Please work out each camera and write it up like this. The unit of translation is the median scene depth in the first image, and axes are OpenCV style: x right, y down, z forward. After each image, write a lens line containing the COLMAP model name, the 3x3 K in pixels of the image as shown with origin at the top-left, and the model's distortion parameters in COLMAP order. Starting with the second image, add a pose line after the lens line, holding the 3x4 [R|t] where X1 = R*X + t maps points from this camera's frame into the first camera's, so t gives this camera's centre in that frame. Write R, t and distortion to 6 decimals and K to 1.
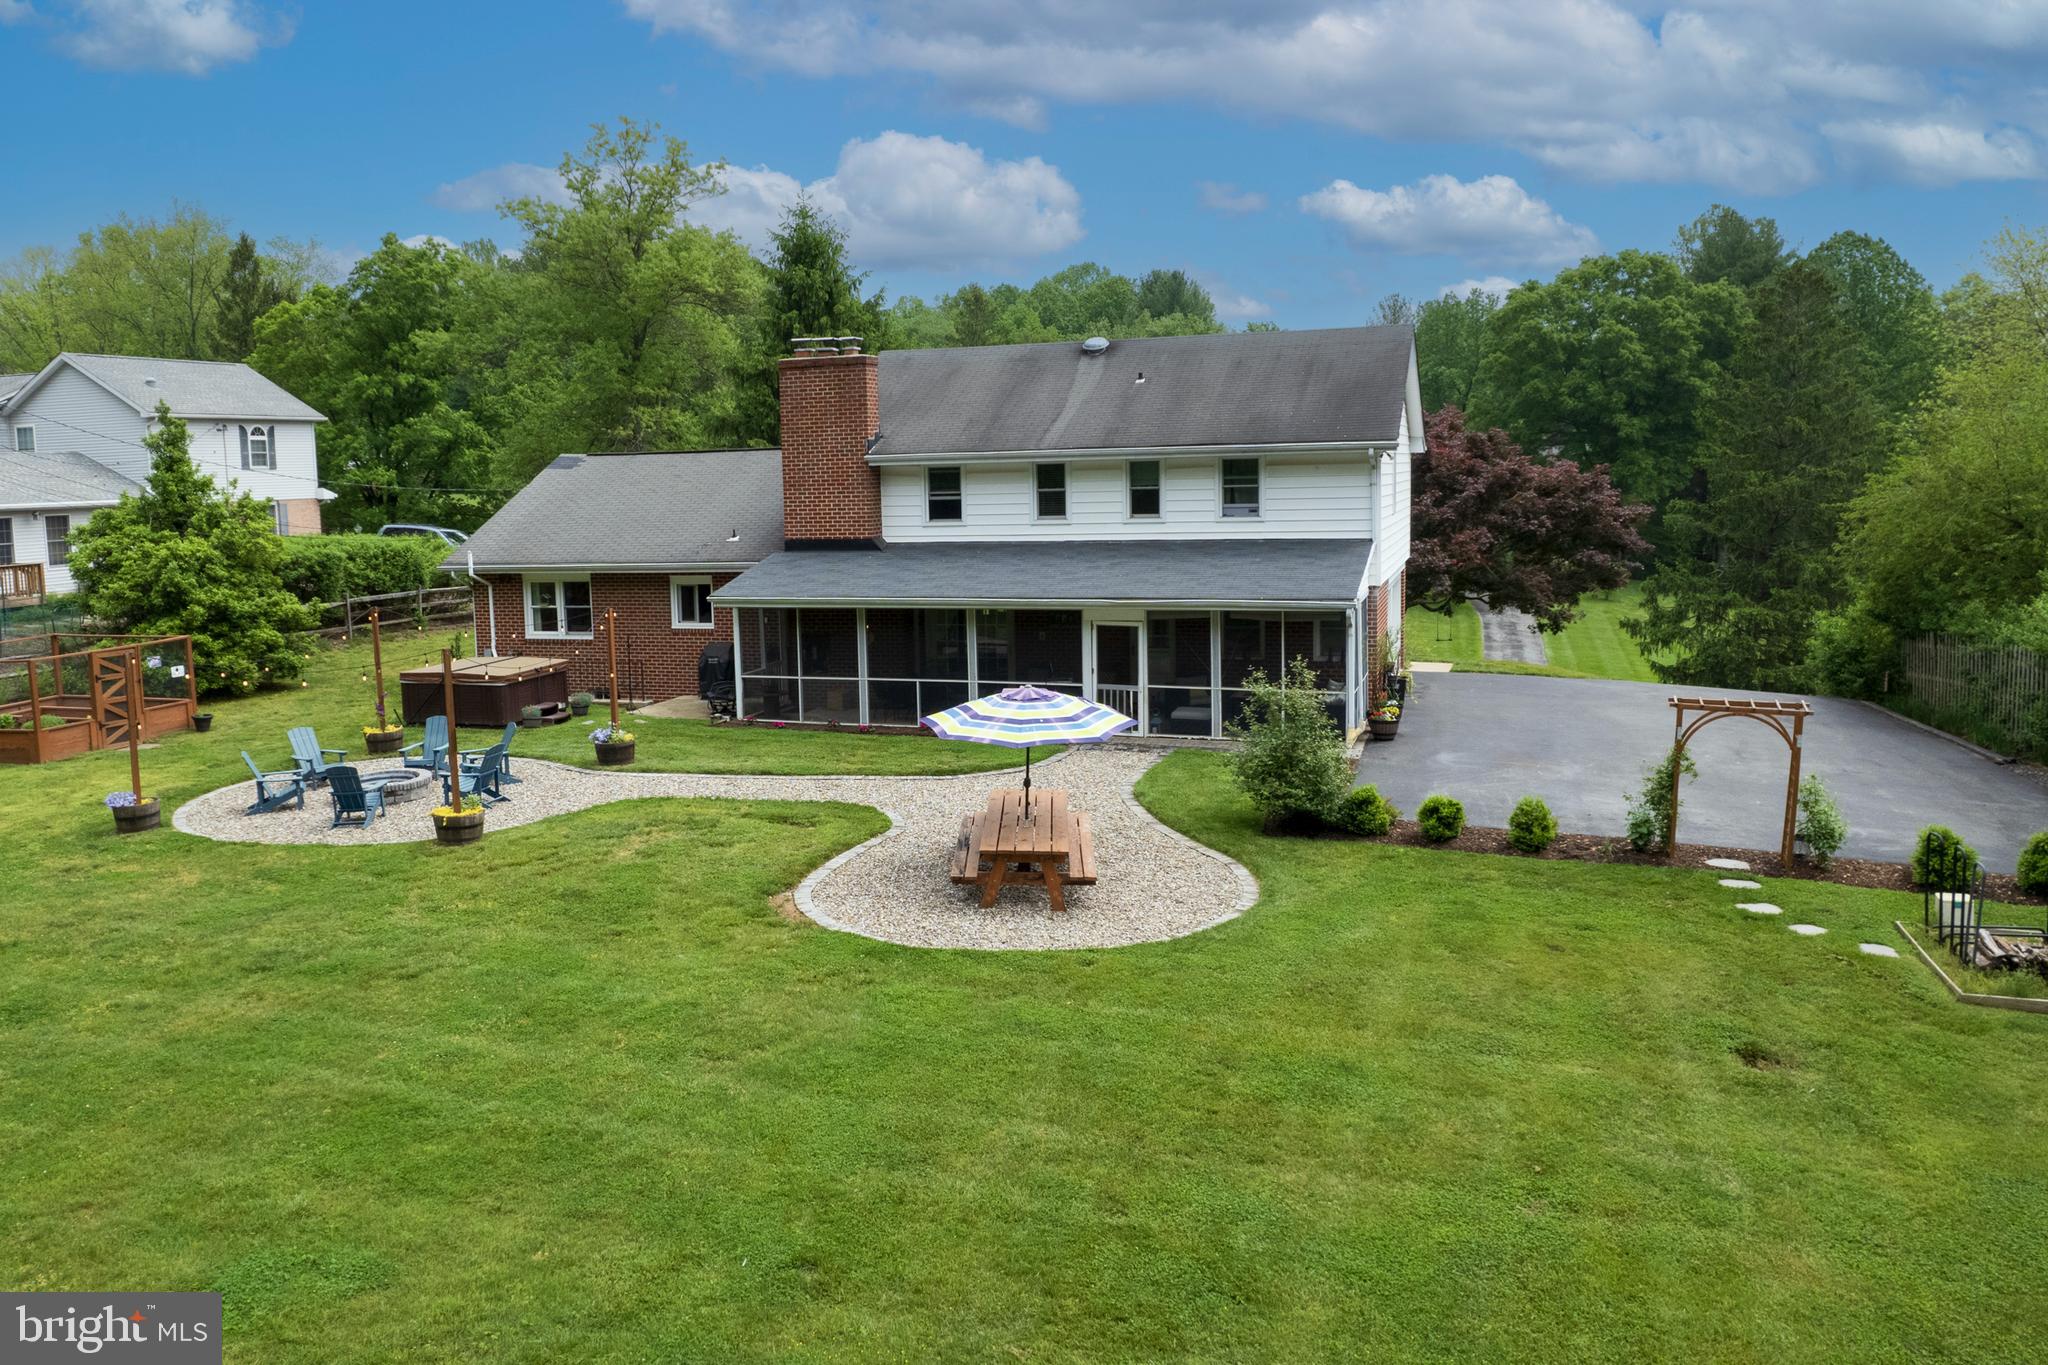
lens RADIAL K [[1610.0, 0, 916.9], [0, 1610.0, 642.0], [0, 0, 1]] dist [-0.047488, 0.004577]
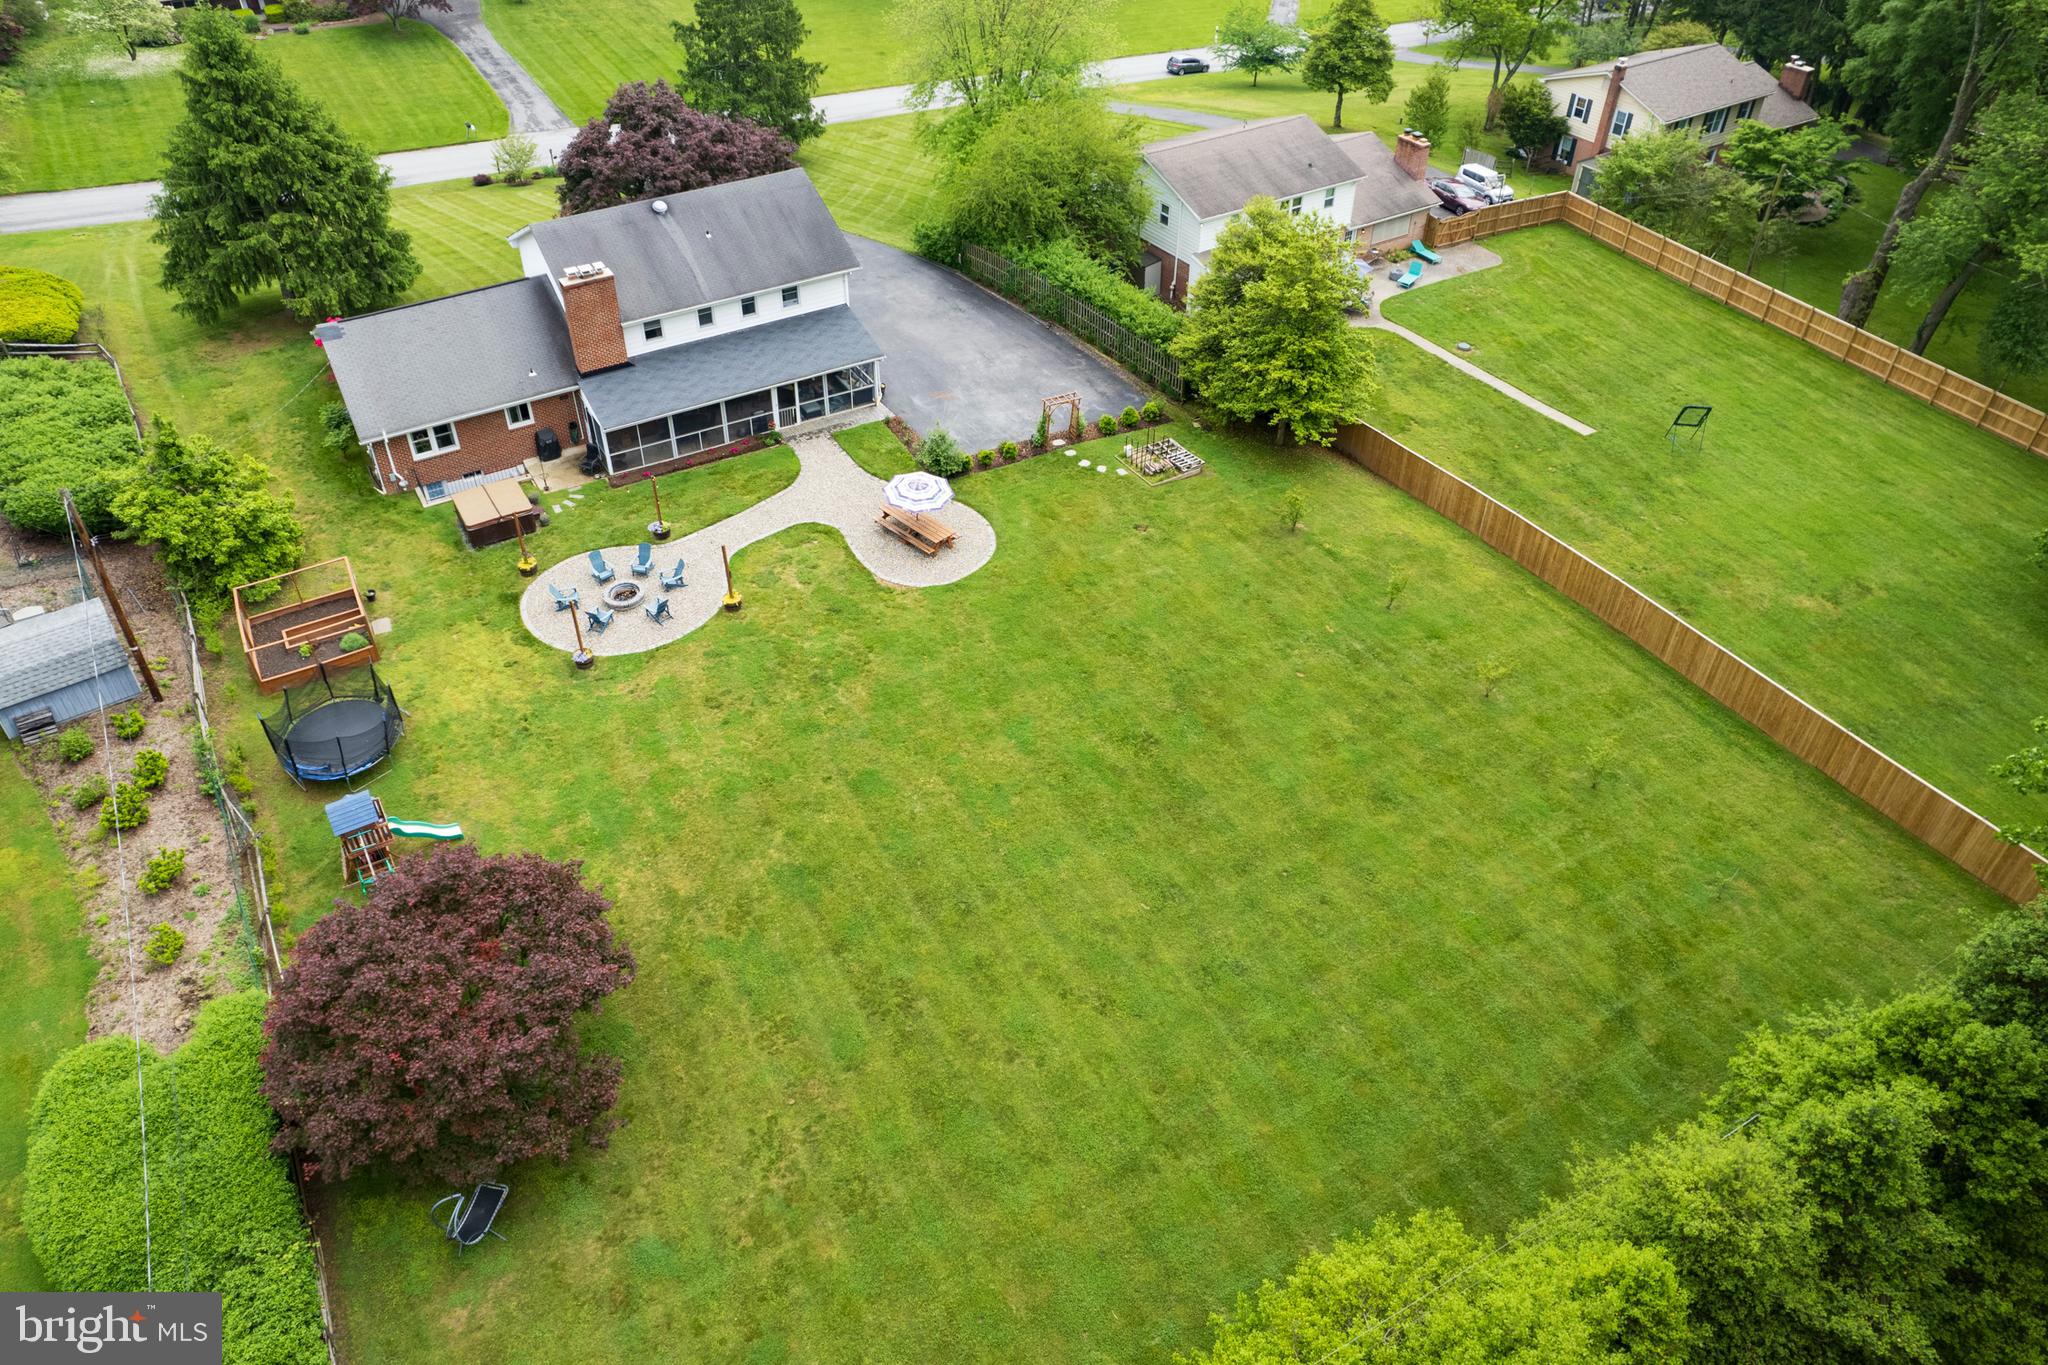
lens RADIAL K [[1340.8, 0, 1001.0], [0, 1340.8, 638.1], [0, 0, 1]] dist [-0.066275, 0.044070]
pose [[0.640457, -0.465172, 0.611089, -1.237287], [0.062443, 0.824602, 0.562257, -0.936029], [-0.765451, -0.321943, 0.557169, -0.496837]]
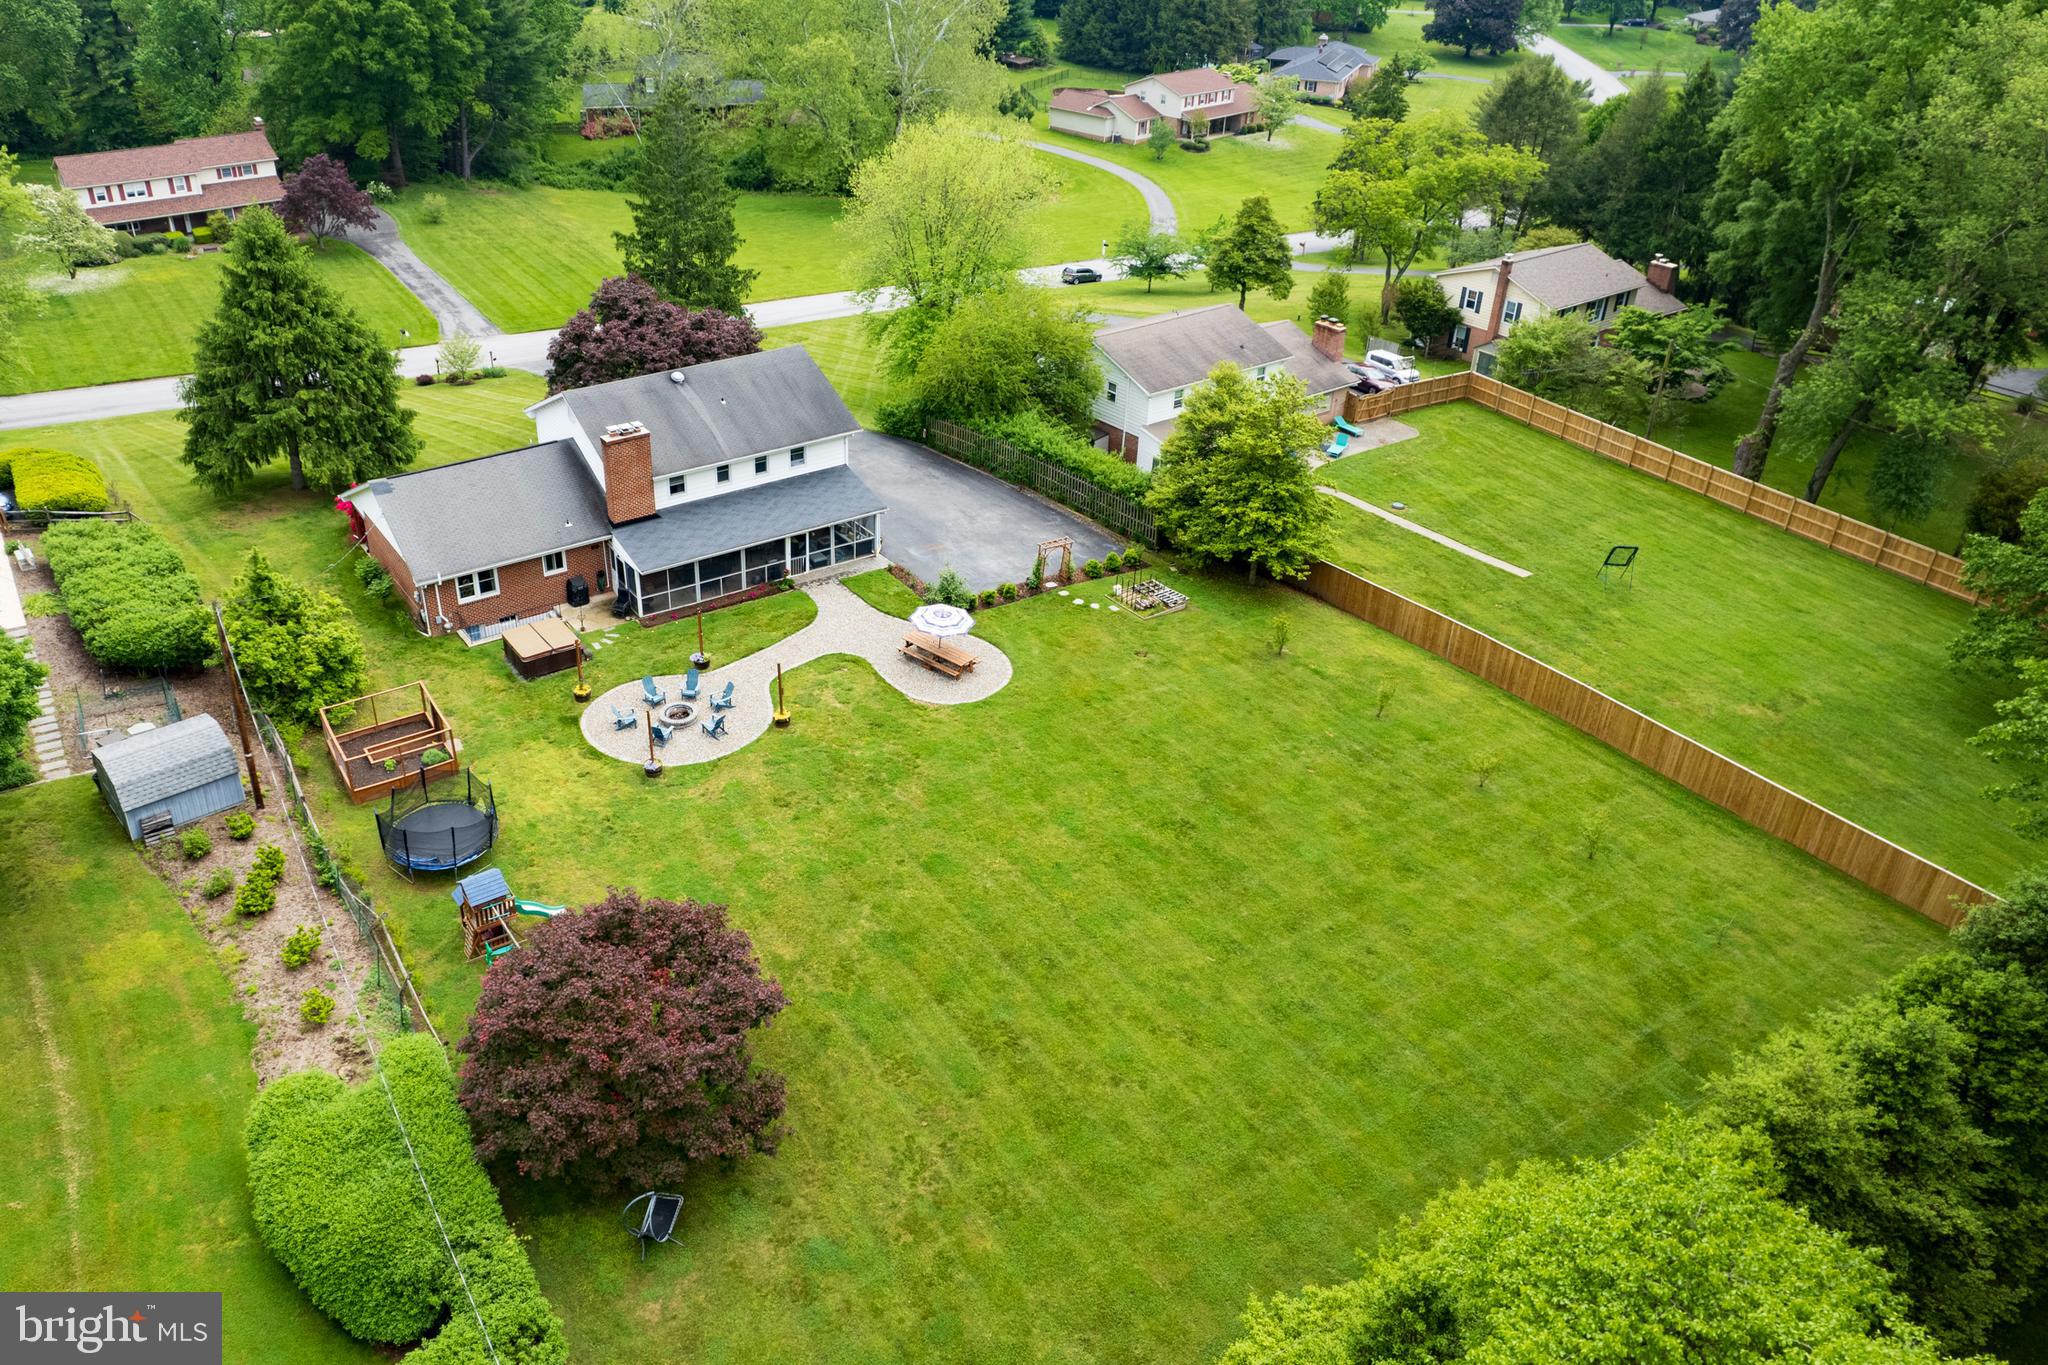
lens RADIAL K [[1409.1, 0, 888.7], [0, 1409.1, 690.7], [0, 0, 1]] dist [-0.062100, 0.031318]
pose [[0.612204, -0.391525, 0.686960, -1.673344], [0.067045, 0.891375, 0.448280, -0.924714], [-0.787852, -0.228382, 0.571954, -0.478131]]
